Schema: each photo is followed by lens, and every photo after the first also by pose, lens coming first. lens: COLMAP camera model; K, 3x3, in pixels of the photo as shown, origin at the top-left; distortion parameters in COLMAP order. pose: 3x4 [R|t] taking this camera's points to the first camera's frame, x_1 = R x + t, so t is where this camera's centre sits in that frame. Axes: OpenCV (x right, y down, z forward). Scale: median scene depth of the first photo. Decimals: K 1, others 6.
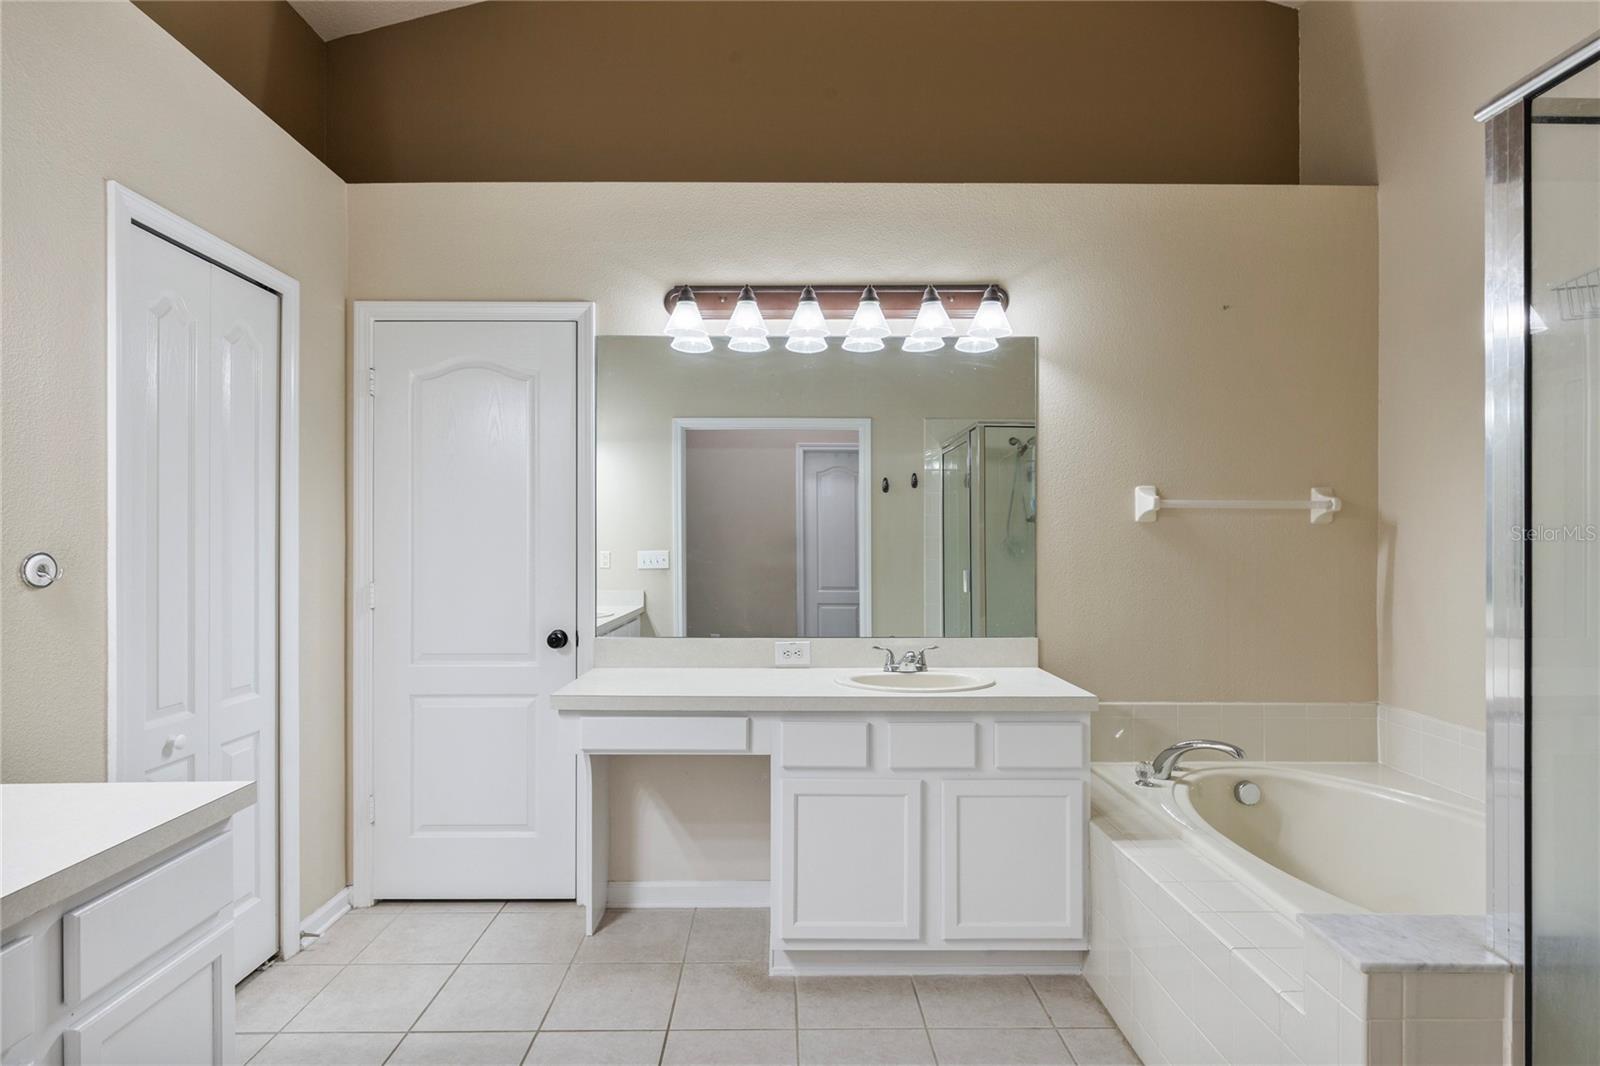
lens RADIAL K [[814.7, 0, 789.1], [0, 814.7, 539.6], [0, 0, 1]] dist [-0.002630, 0.001424]
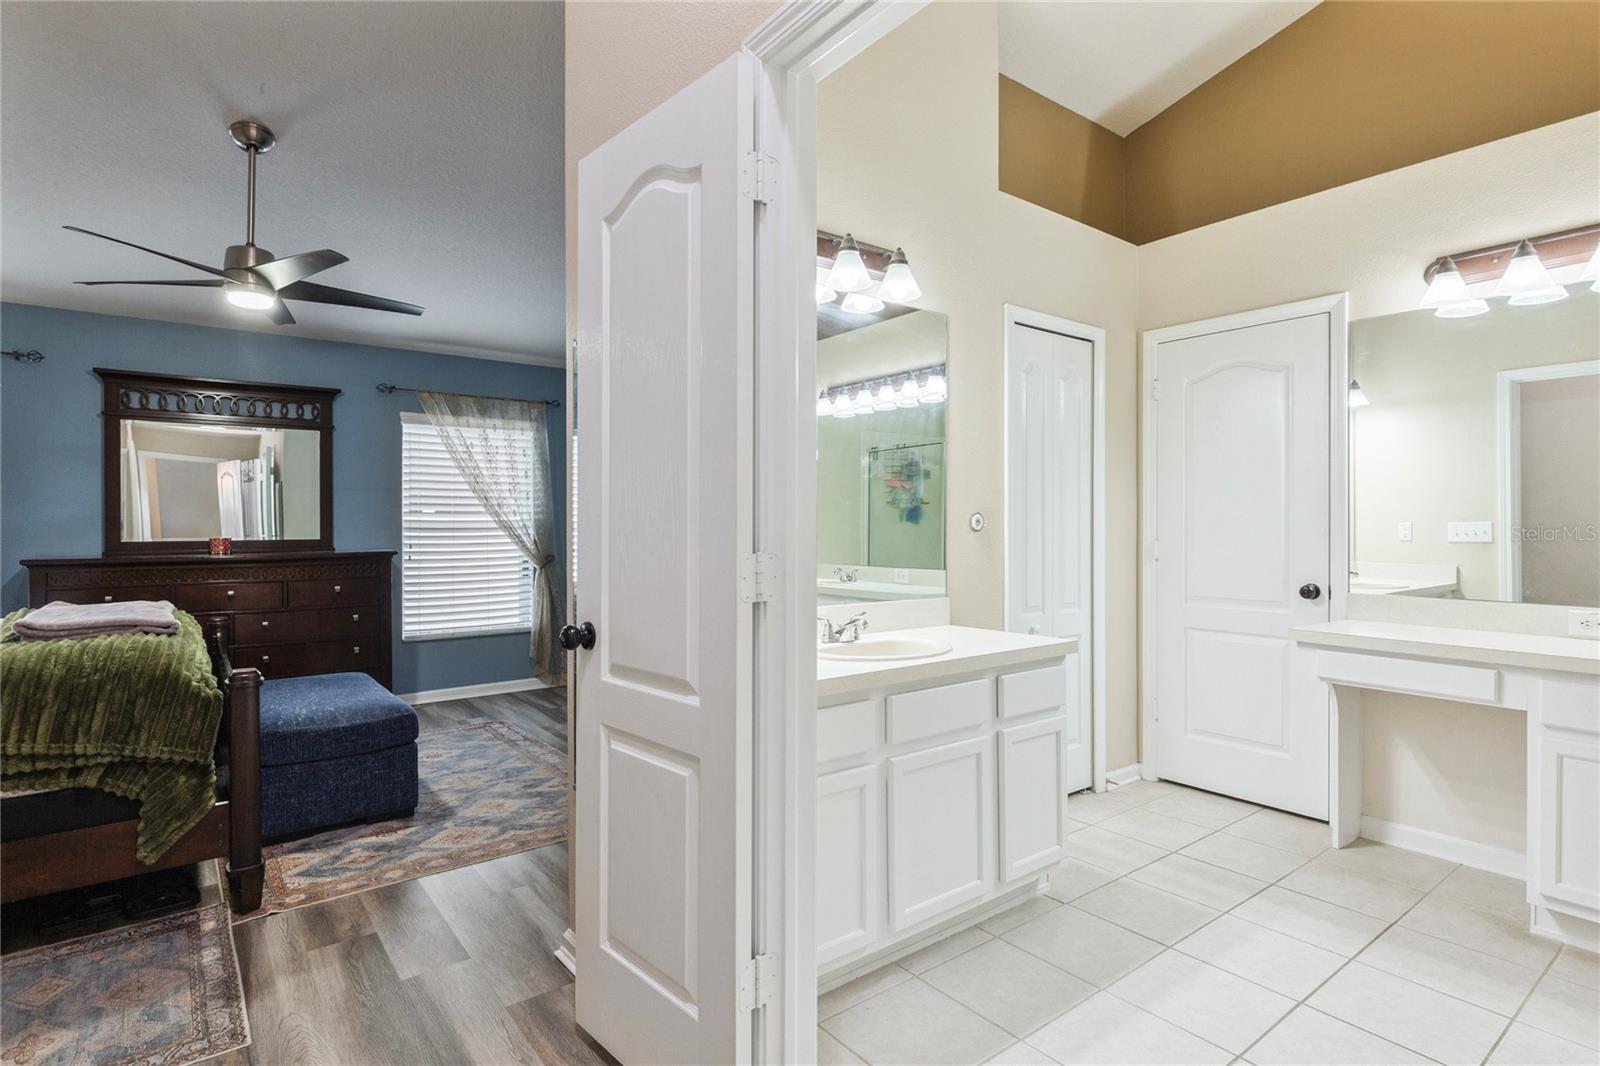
lens RADIAL K [[814.7, 0, 795.9], [0, 814.7, 529.8], [0, 0, 1]] dist [-0.002630, 0.001424]
pose [[0.608327, 0.004262, -0.793675, 0.207664], [0.004490, 0.999951, 0.008811, 0.023661], [0.793674, -0.008924, 0.608278, -0.310062]]
